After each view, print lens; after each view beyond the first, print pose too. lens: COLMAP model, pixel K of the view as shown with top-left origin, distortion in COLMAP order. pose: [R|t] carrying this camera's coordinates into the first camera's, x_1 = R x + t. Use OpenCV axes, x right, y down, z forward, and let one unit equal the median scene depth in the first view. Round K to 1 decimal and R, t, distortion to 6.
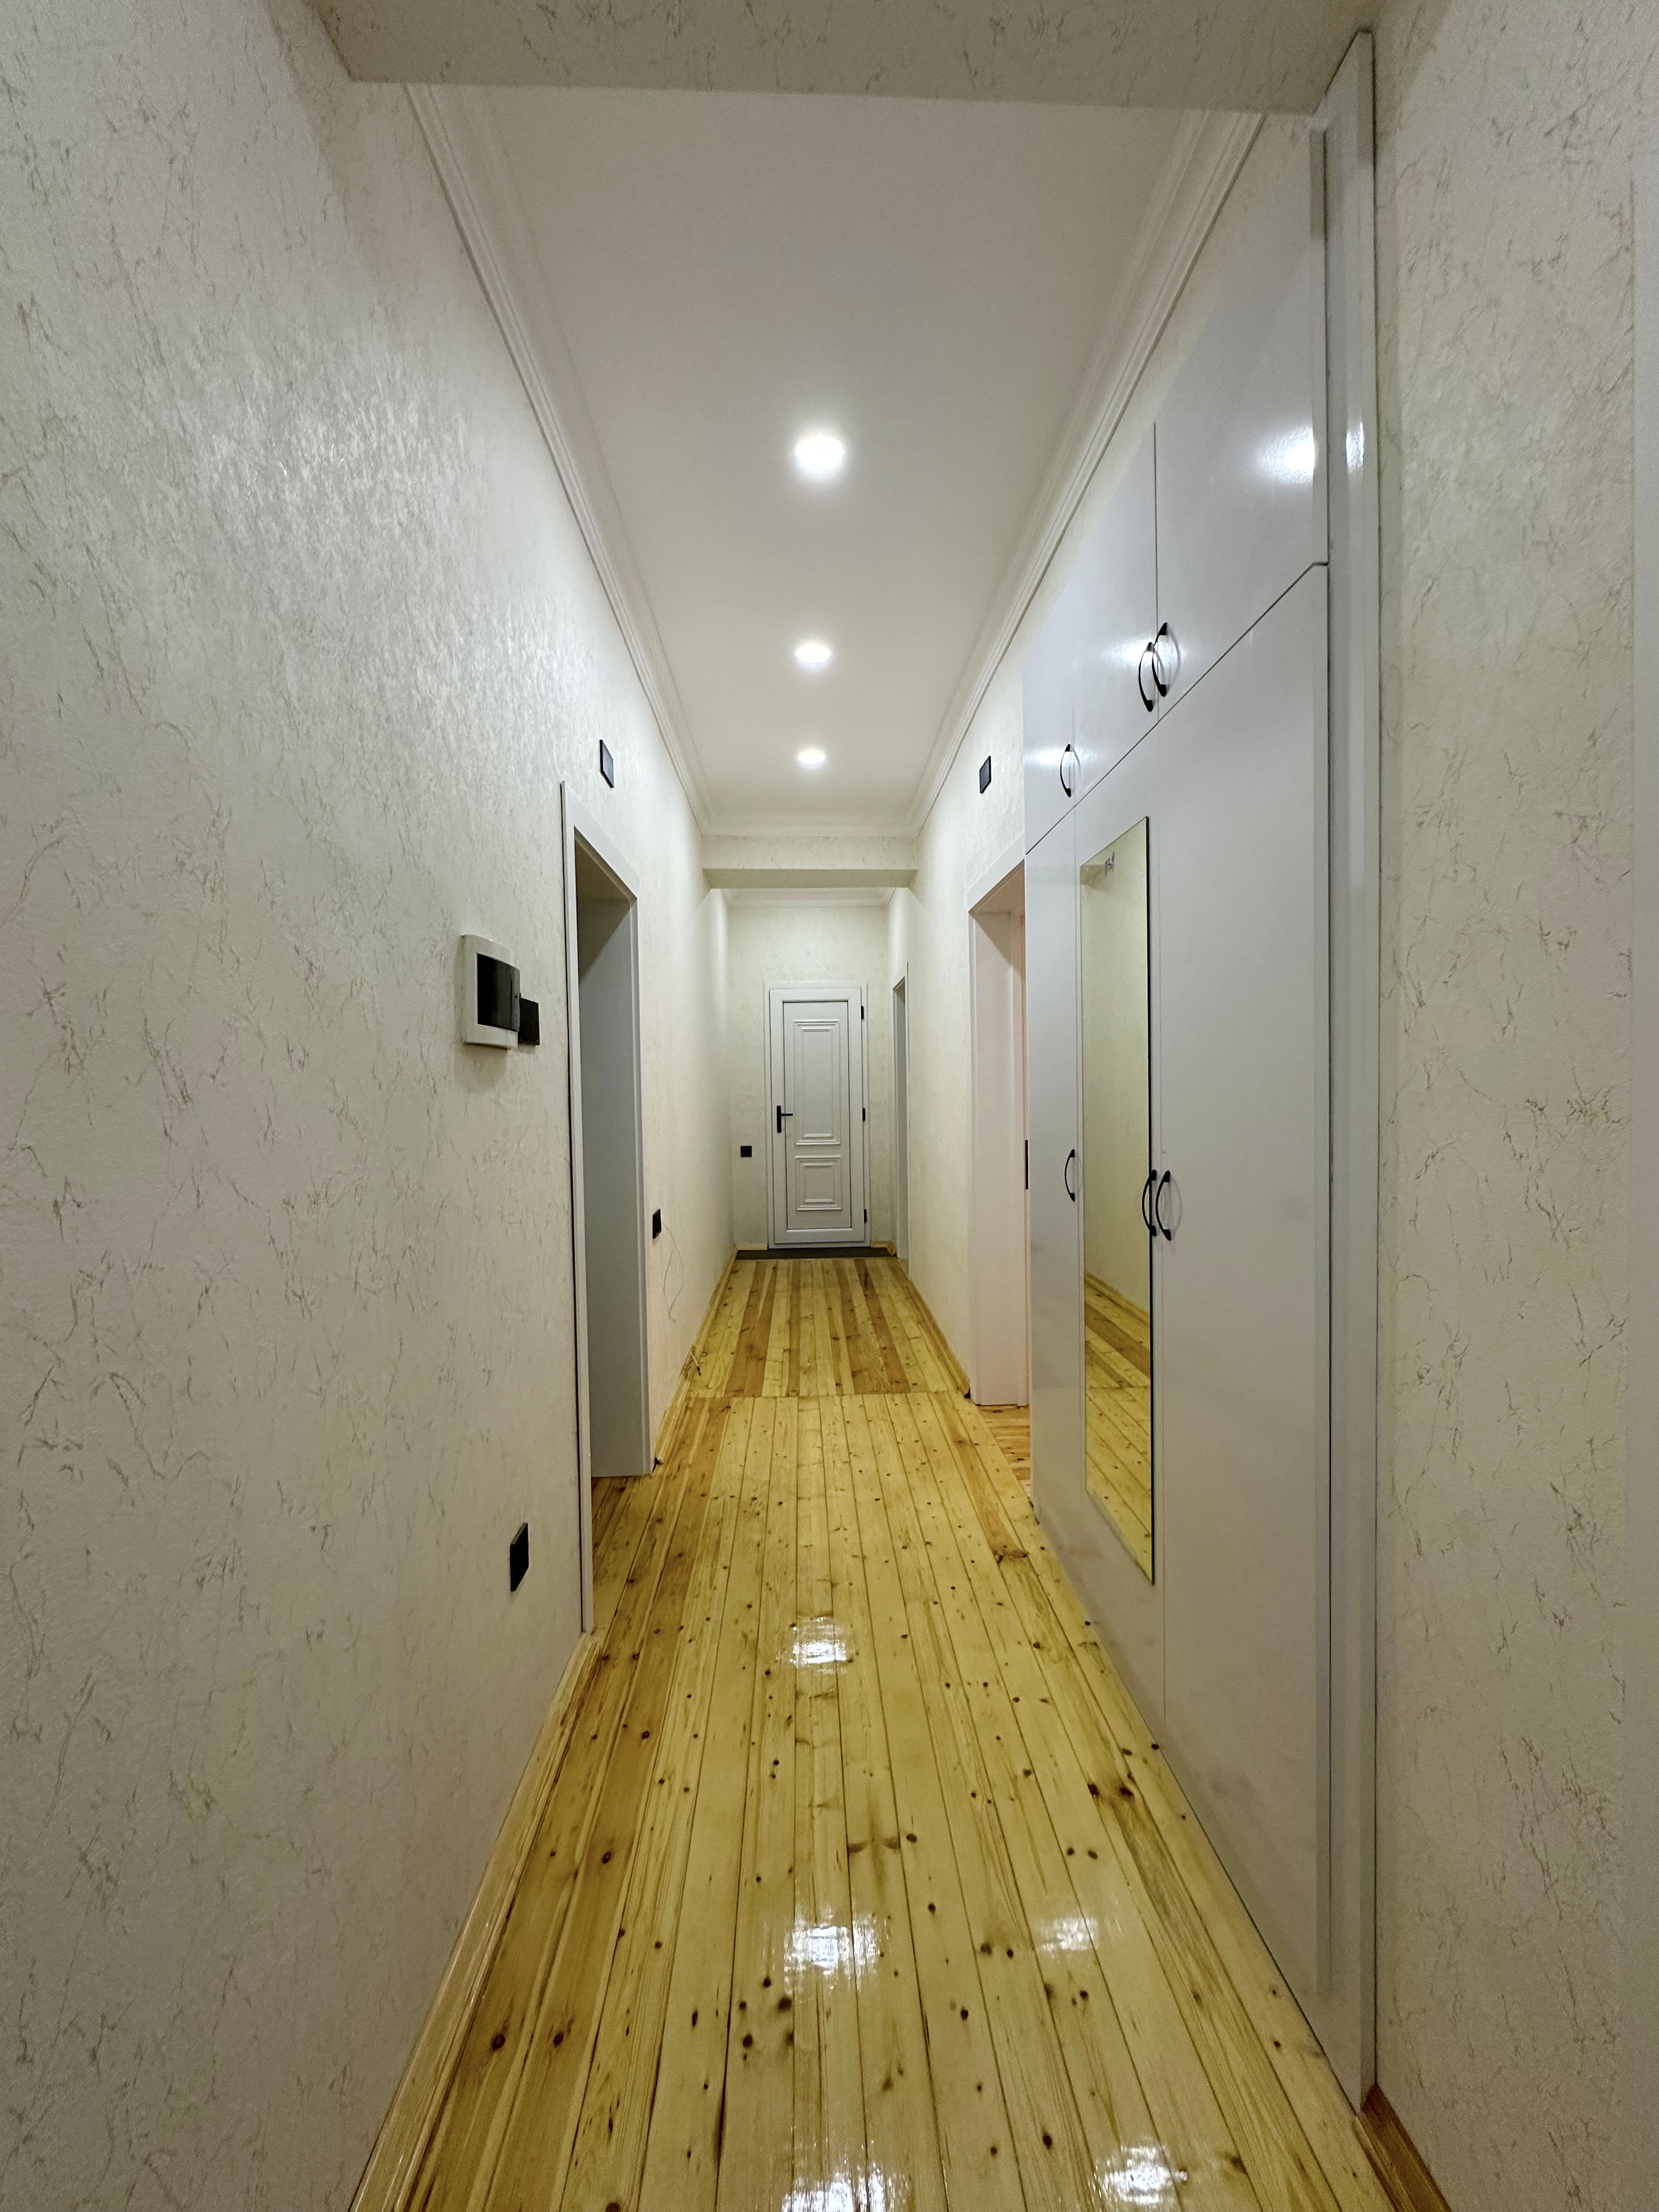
lens RADIAL K [[879.3, 0, 830.4], [0, 879.3, 1098.0], [0, 0, 1]] dist [0.000917, -0.000184]
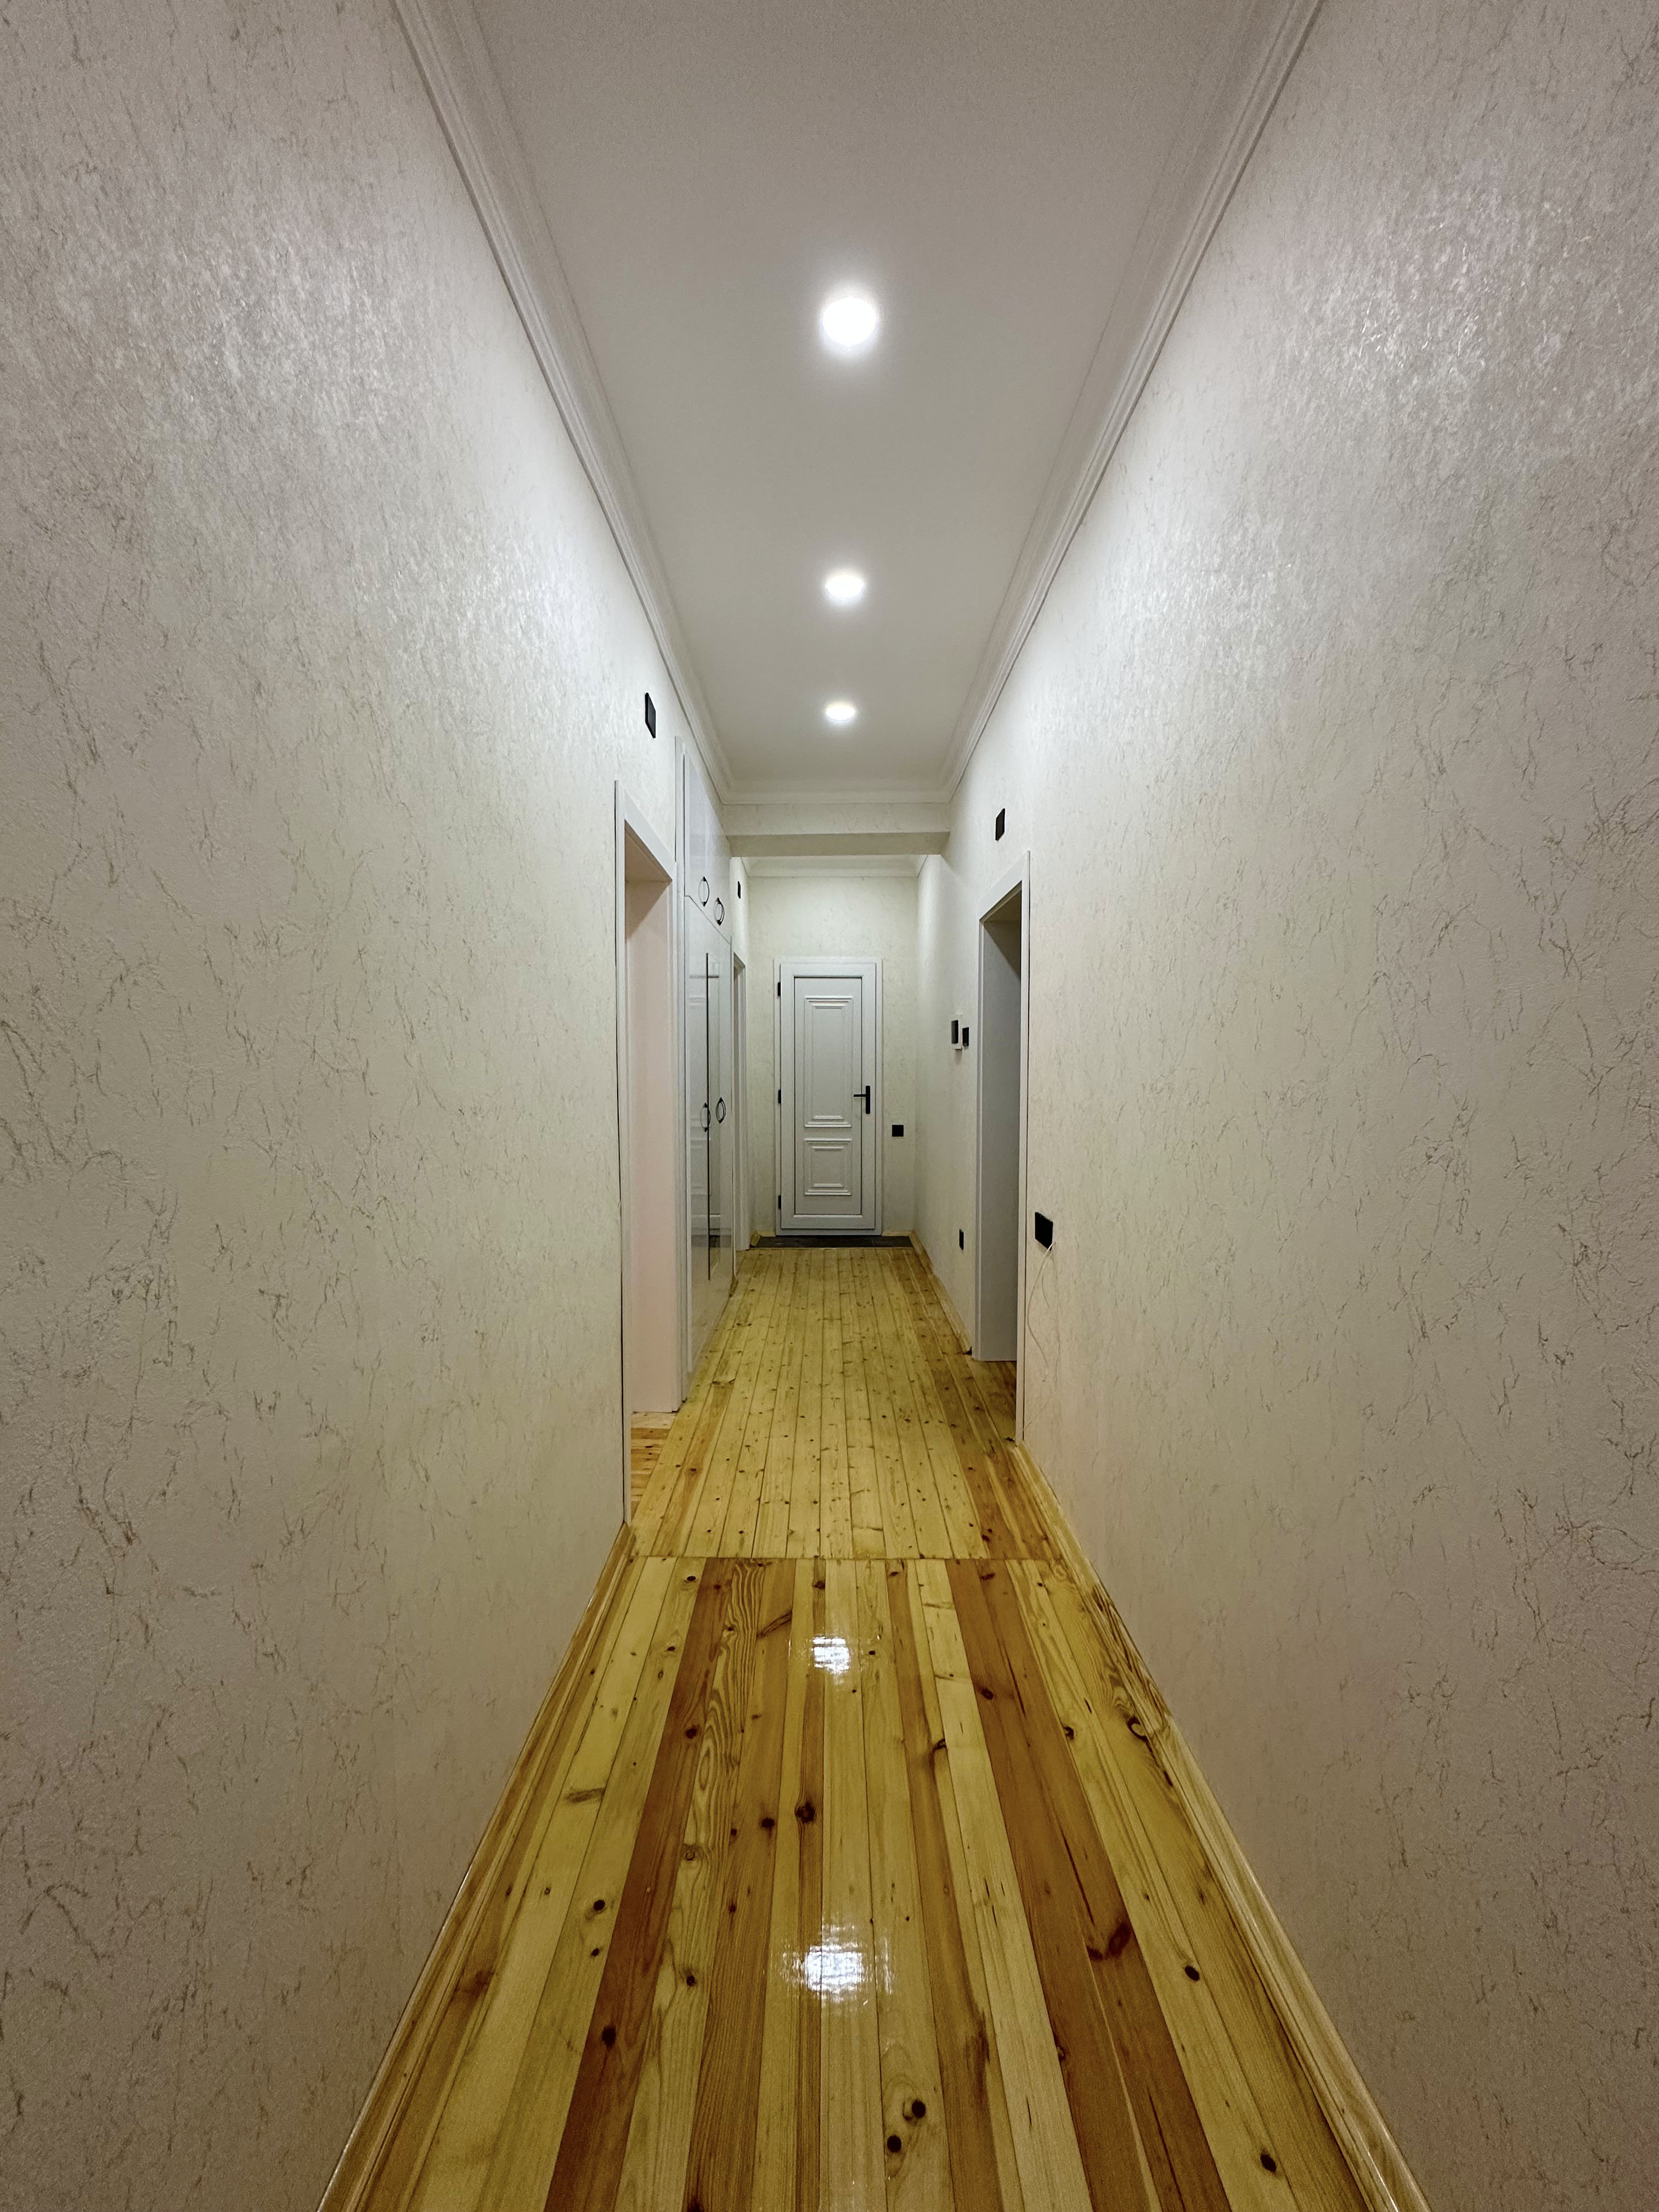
lens RADIAL K [[879.3, 0, 829.3], [0, 879.3, 1101.0], [0, 0, 1]] dist [0.000917, -0.000184]
pose [[-0.999335, 0.011749, 0.034520, -0.024850], [0.013841, 0.998040, 0.061024, -0.034242], [-0.033736, 0.061461, -0.997539, 1.861565]]
